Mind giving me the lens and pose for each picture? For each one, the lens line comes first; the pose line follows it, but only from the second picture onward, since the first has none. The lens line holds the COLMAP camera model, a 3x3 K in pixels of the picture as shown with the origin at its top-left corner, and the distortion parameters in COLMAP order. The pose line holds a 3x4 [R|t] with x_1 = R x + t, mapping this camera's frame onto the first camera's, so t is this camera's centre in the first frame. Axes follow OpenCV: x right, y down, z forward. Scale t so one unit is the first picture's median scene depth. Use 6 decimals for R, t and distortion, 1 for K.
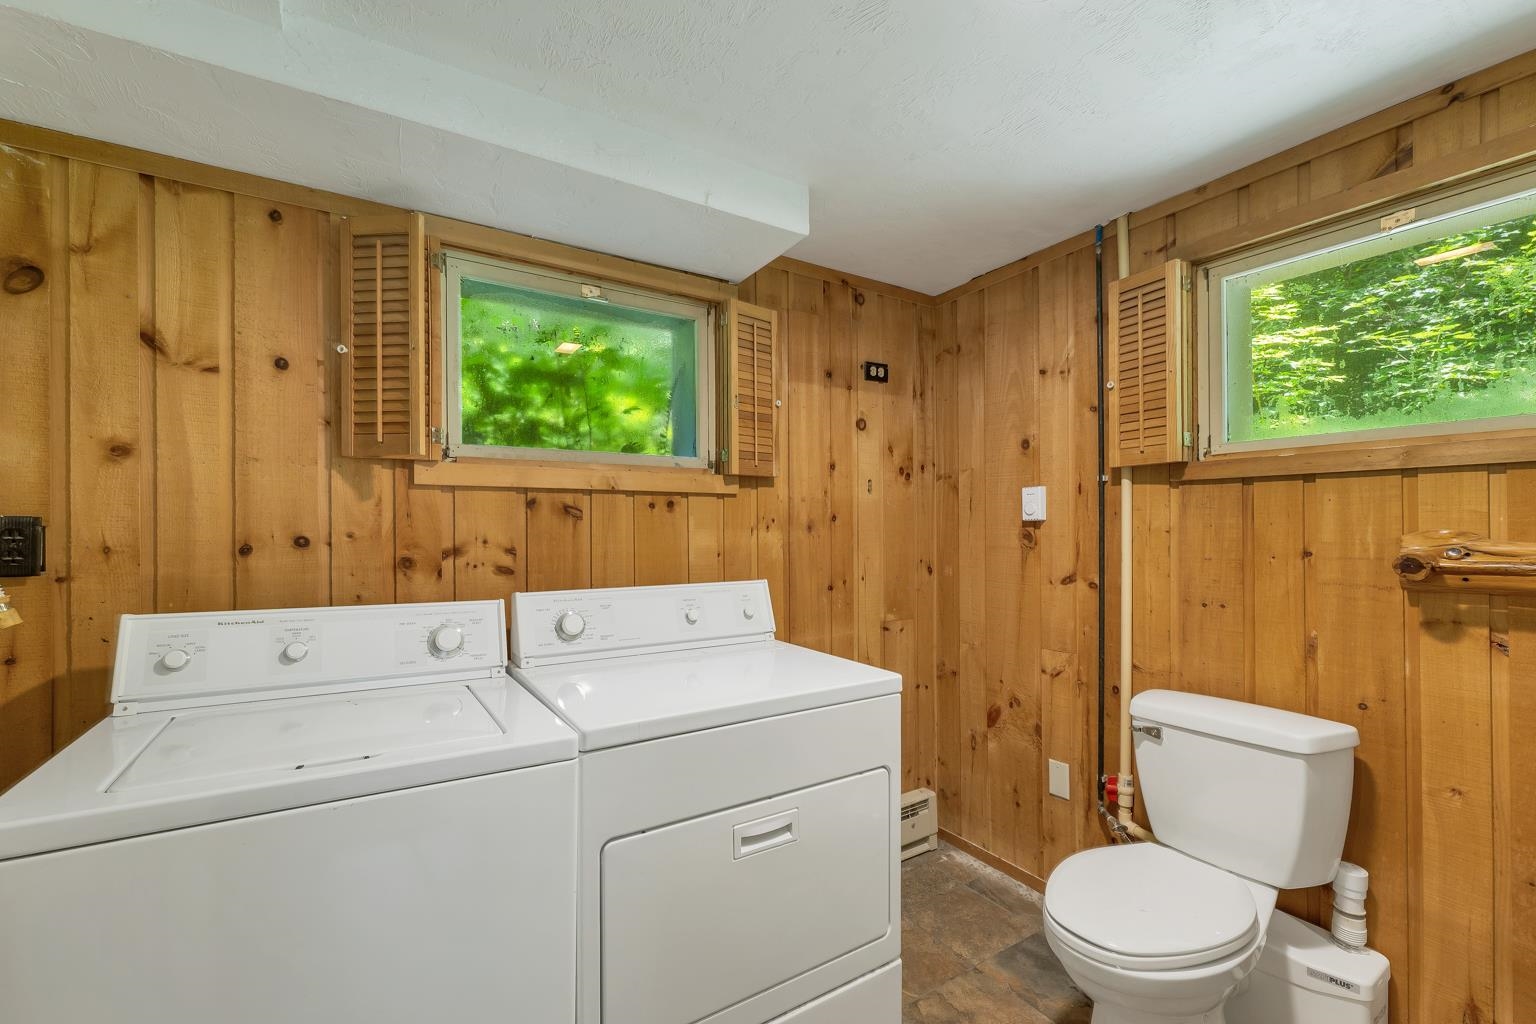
lens RADIAL K [[652.8, 0, 780.3], [0, 652.8, 525.8], [0, 0, 1]] dist [-0.001703, -0.000281]
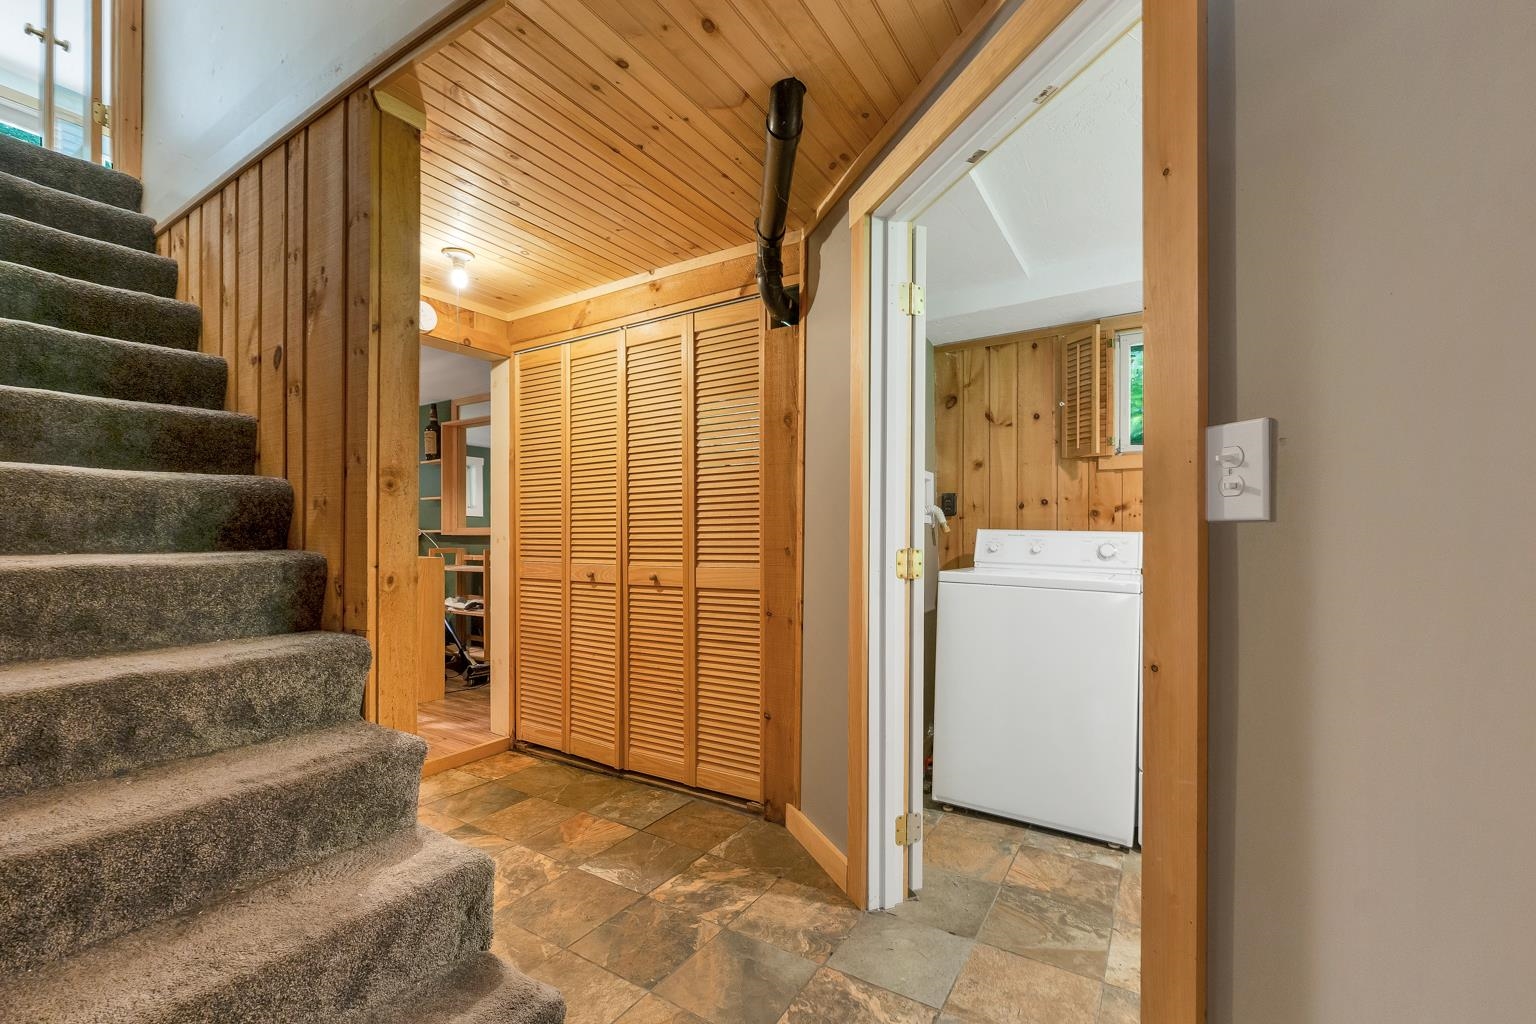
lens RADIAL K [[652.8, 0, 750.1], [0, 652.8, 538.3], [0, 0, 1]] dist [-0.001703, -0.000281]
pose [[0.406555, 0.006320, -0.913604, 0.760688], [-0.004741, 0.999977, 0.004808, 0.132607], [0.913614, 0.002376, 0.406576, -0.675121]]
